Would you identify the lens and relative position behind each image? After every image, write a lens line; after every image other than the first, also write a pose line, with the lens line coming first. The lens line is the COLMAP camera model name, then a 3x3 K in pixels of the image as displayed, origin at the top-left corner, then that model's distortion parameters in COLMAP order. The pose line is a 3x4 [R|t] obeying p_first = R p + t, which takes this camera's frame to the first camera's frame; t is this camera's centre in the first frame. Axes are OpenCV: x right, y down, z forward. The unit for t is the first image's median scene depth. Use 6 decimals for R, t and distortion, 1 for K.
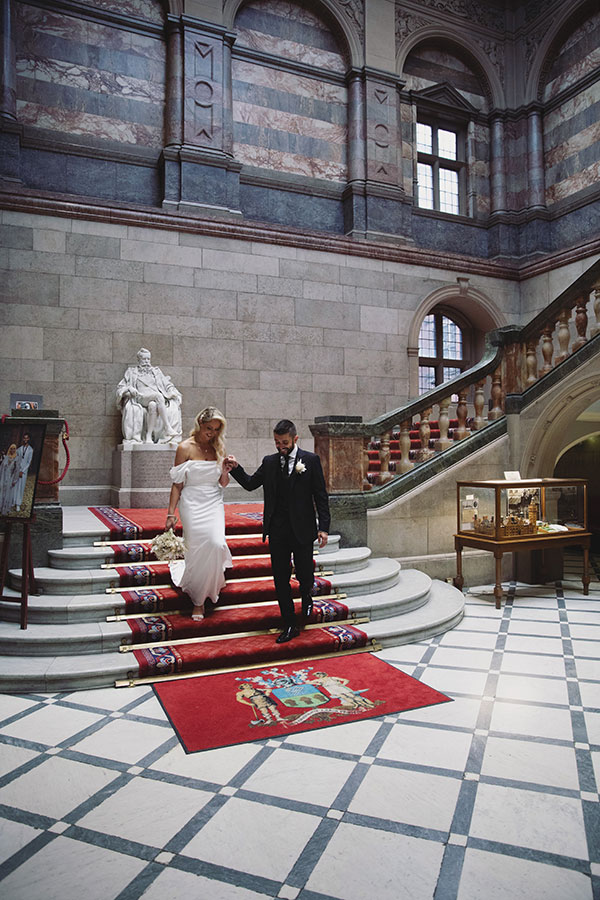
lens RADIAL K [[606.0, 0, 318.7], [0, 606.0, 456.6], [0, 0, 1]] dist [-0.091875, 0.022027]
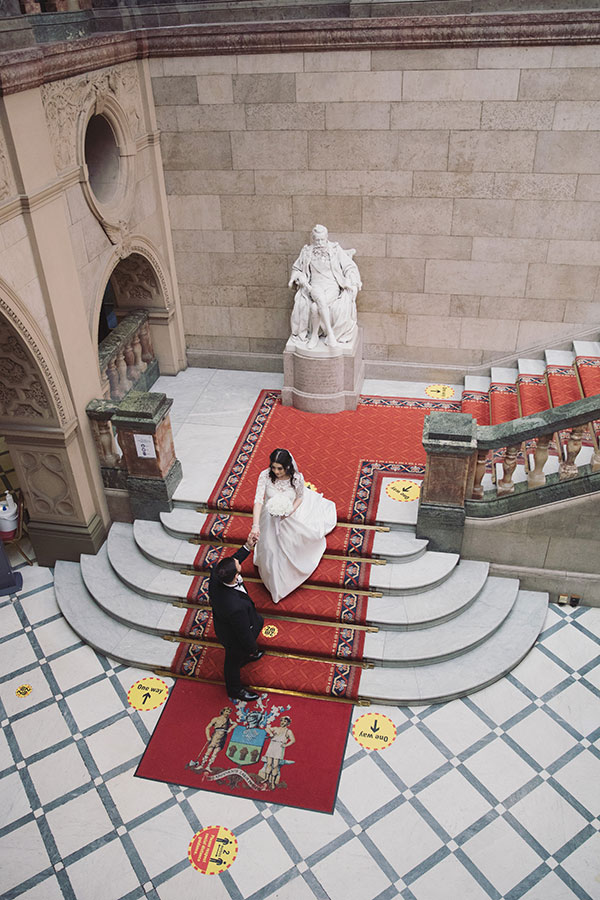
lens RADIAL K [[687.7, 0, 281.9], [0, 687.7, 507.5], [0, 0, 1]] dist [-0.088070, 0.033717]
pose [[0.804885, 0.333885, -0.490592, 0.272194], [0.023790, 0.807886, 0.588858, -0.417934], [0.592953, -0.485635, 0.642313, 0.143484]]
